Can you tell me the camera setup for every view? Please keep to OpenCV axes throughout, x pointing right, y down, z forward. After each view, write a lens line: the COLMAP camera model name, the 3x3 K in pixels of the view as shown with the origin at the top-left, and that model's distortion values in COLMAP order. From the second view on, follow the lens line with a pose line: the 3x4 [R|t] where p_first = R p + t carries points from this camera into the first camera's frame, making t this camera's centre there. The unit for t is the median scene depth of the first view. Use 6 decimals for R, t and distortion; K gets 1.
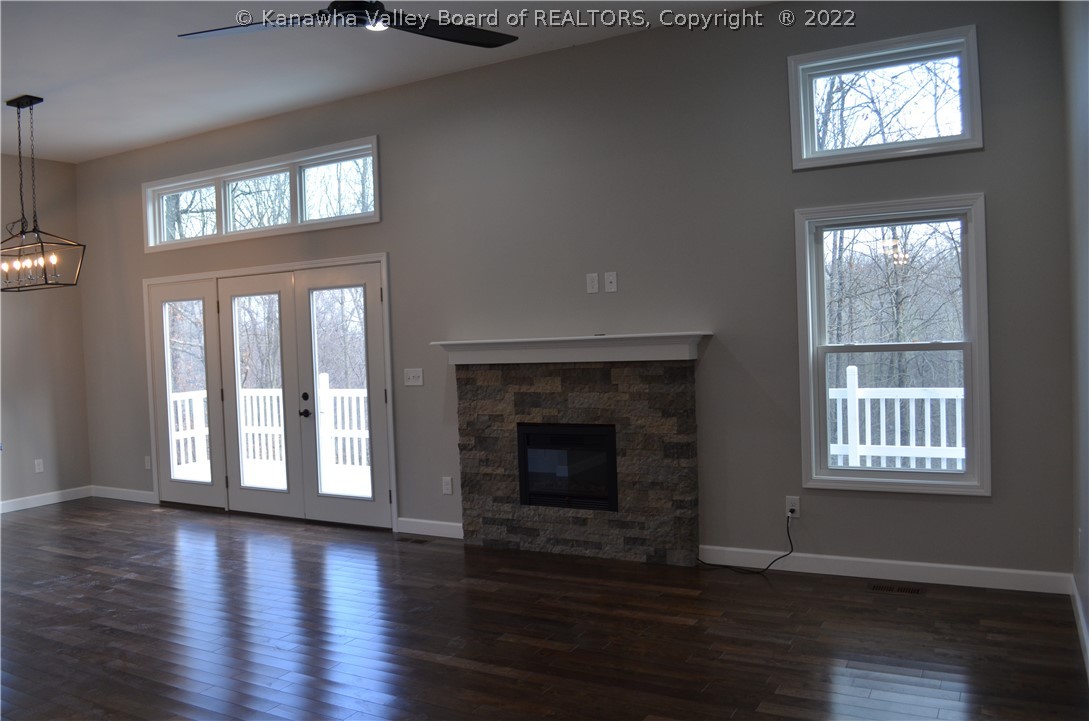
lens RADIAL K [[1001.7, 0, 548.4], [0, 1001.7, 338.8], [0, 0, 1]] dist [-0.053498, -0.002841]
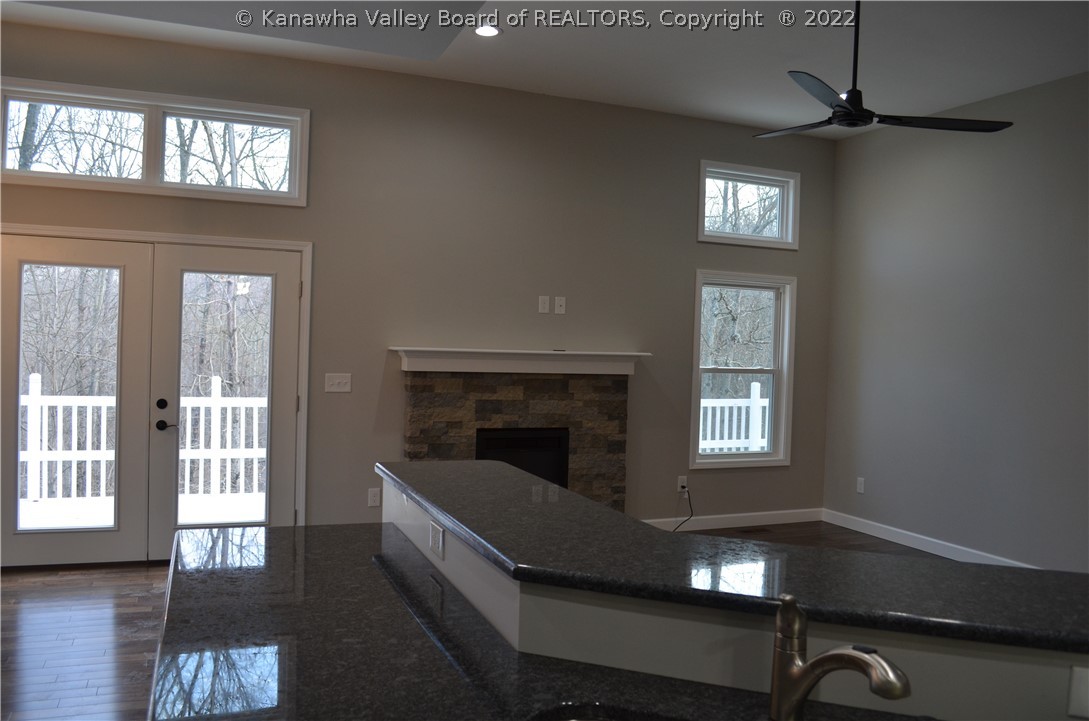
lens RADIAL K [[820.7, 0, 544.5], [0, 820.7, 360.5], [0, 0, 1]] dist [-0.011754, -0.002701]
pose [[0.575701, 0.042755, 0.816542, -0.713996], [-0.045758, 0.998752, -0.020034, 0.026779], [-0.816379, -0.025830, 0.576939, 0.454192]]
